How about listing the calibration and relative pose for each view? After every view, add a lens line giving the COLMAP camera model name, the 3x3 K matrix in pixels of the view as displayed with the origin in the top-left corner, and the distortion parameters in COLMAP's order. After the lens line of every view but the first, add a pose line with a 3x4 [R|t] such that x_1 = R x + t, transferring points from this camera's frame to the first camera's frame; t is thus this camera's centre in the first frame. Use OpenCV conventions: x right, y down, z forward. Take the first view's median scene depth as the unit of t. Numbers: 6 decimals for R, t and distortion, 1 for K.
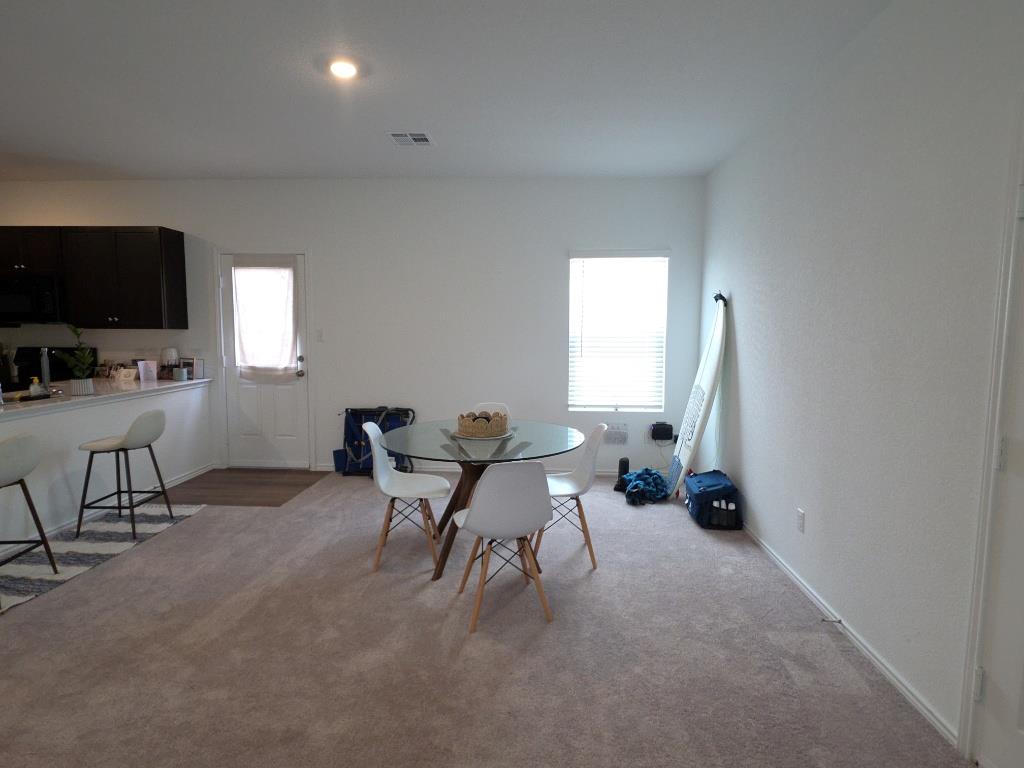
lens RADIAL K [[529.9, 0, 517.3], [0, 529.9, 381.7], [0, 0, 1]] dist [0.005847, 0.000847]
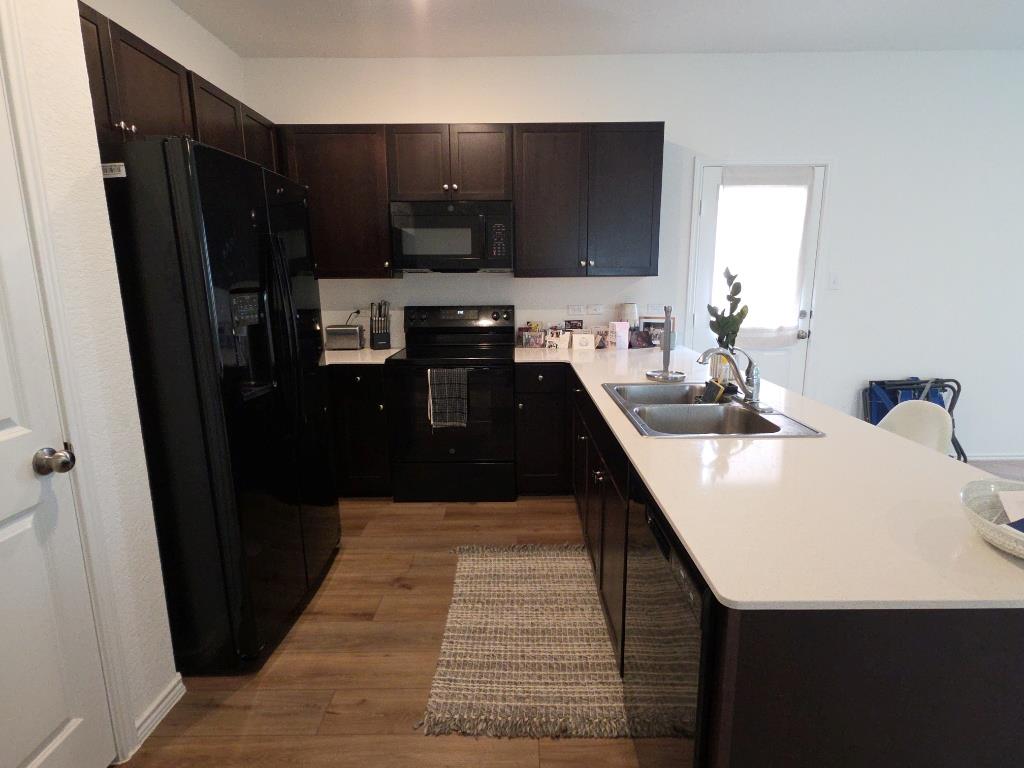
lens RADIAL K [[529.9, 0, 517.3], [0, 529.9, 381.7], [0, 0, 1]] dist [0.005847, 0.000847]
pose [[0.998485, -0.025805, 0.048608, -0.847061], [0.021129, 0.995314, 0.094358, -0.029099], [-0.050815, -0.093188, 0.994351, 0.289288]]
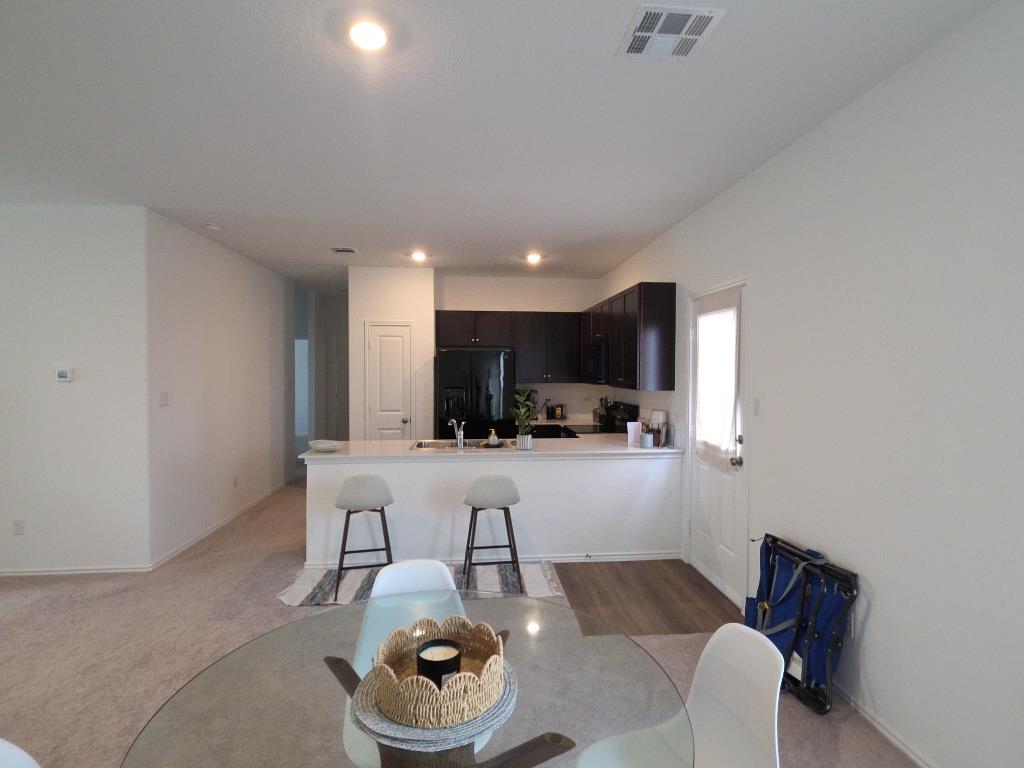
lens RADIAL K [[529.9, 0, 517.3], [0, 529.9, 381.7], [0, 0, 1]] dist [0.005847, 0.000847]
pose [[0.163058, 0.017480, -0.986462, 0.212748], [-0.103650, 0.994614, 0.000492, -0.088529], [0.981157, 0.102167, 0.163991, 0.609921]]
